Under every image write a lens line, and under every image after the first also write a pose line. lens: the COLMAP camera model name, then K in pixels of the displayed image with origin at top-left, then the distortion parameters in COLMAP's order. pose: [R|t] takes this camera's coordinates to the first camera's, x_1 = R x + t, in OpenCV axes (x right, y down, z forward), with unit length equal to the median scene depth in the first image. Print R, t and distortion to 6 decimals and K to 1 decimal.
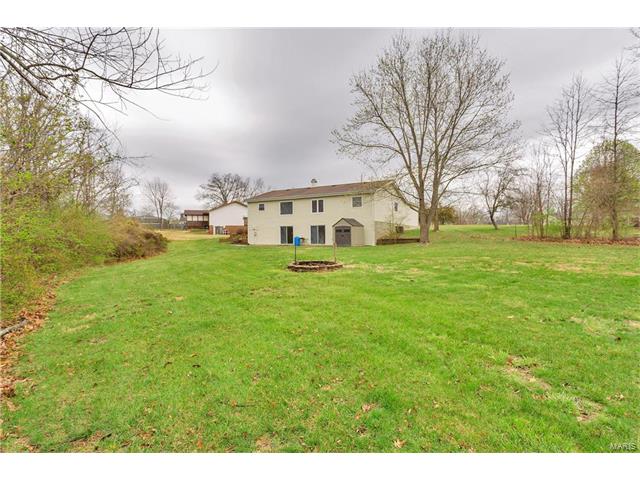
lens RADIAL K [[316.6, 0, 309.5], [0, 316.6, 240.3], [0, 0, 1]] dist [0.002381, 0.000494]
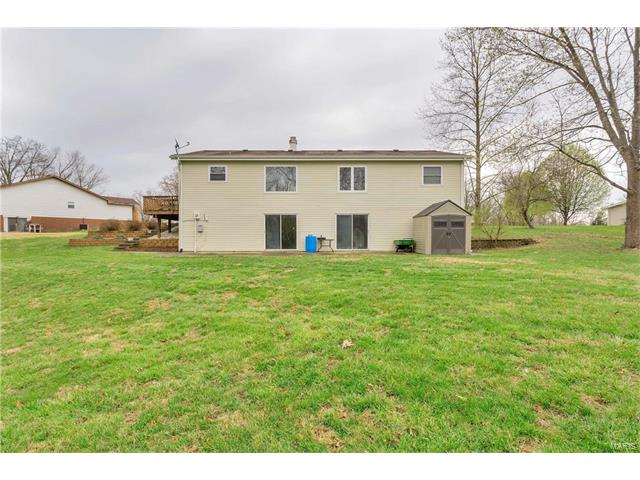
lens RADIAL K [[316.6, 0, 309.5], [0, 316.6, 240.3], [0, 0, 1]] dist [0.002381, 0.000494]
pose [[0.856149, -0.005180, 0.516703, -0.298553], [0.004715, 0.999986, 0.002214, -0.004311], [-0.516708, 0.000541, 0.856162, 0.547654]]
